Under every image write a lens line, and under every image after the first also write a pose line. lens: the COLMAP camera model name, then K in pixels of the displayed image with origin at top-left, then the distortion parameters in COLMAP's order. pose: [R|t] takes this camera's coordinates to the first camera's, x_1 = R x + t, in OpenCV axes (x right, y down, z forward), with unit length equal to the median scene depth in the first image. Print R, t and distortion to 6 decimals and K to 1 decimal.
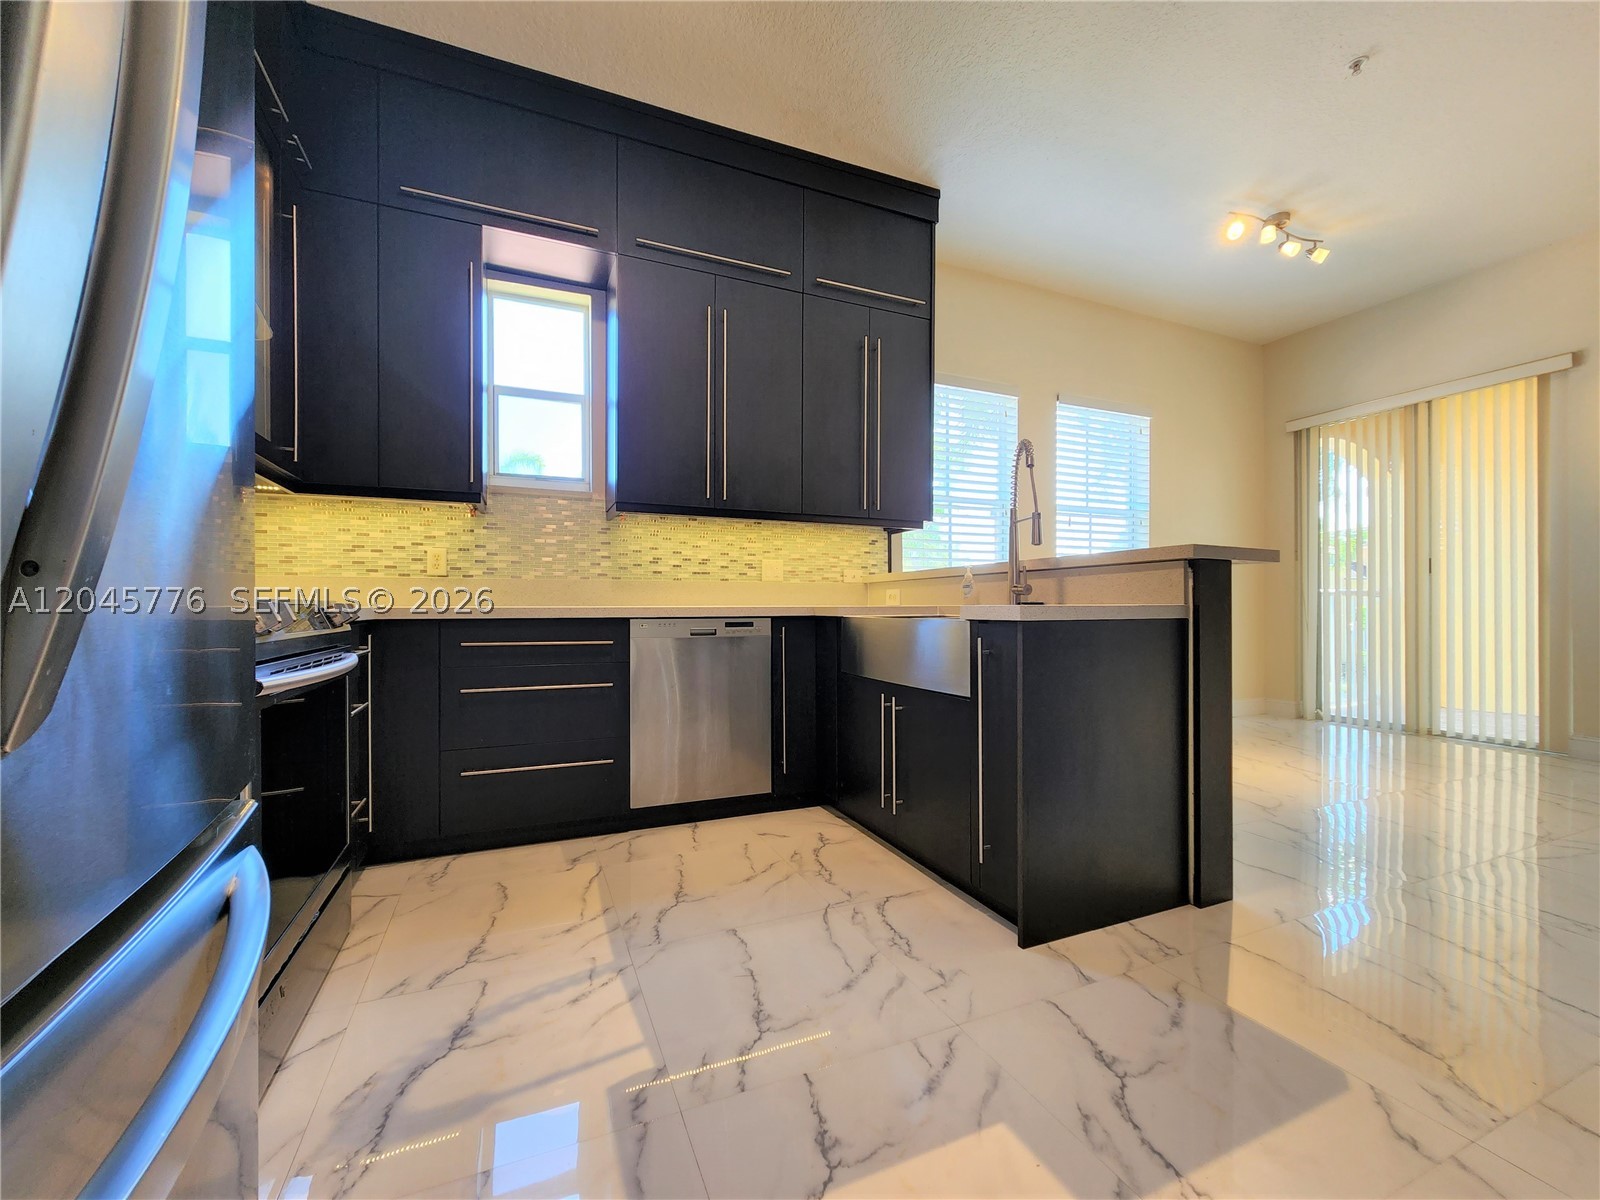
lens RADIAL K [[660.0, 0, 800.7], [0, 660.0, 604.1], [0, 0, 1]] dist [0.001220, 0.000319]
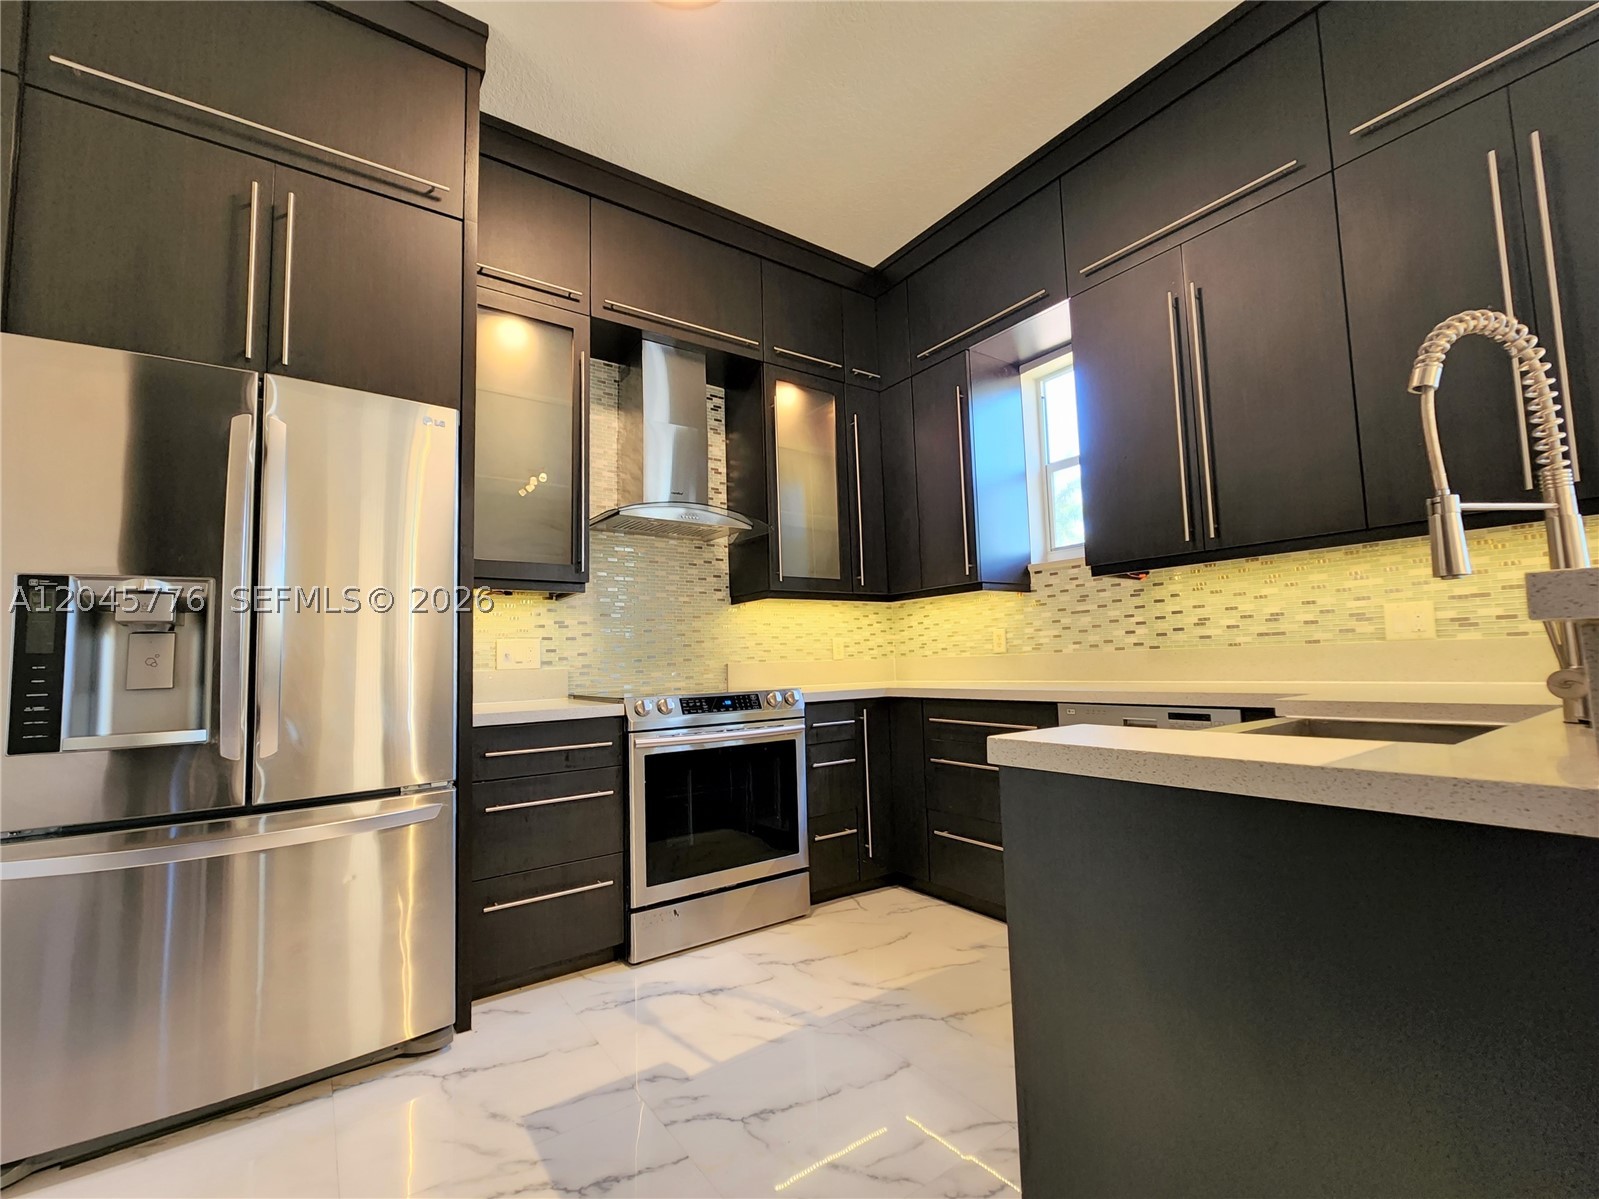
lens RADIAL K [[685.0, 0, 786.7], [0, 685.0, 606.8], [0, 0, 1]] dist [-0.000562, 0.000222]
pose [[0.203843, -0.085388, -0.975273, 0.544802], [0.036099, 0.996167, -0.079672, -0.043747], [0.978338, -0.018966, 0.206144, 0.421477]]
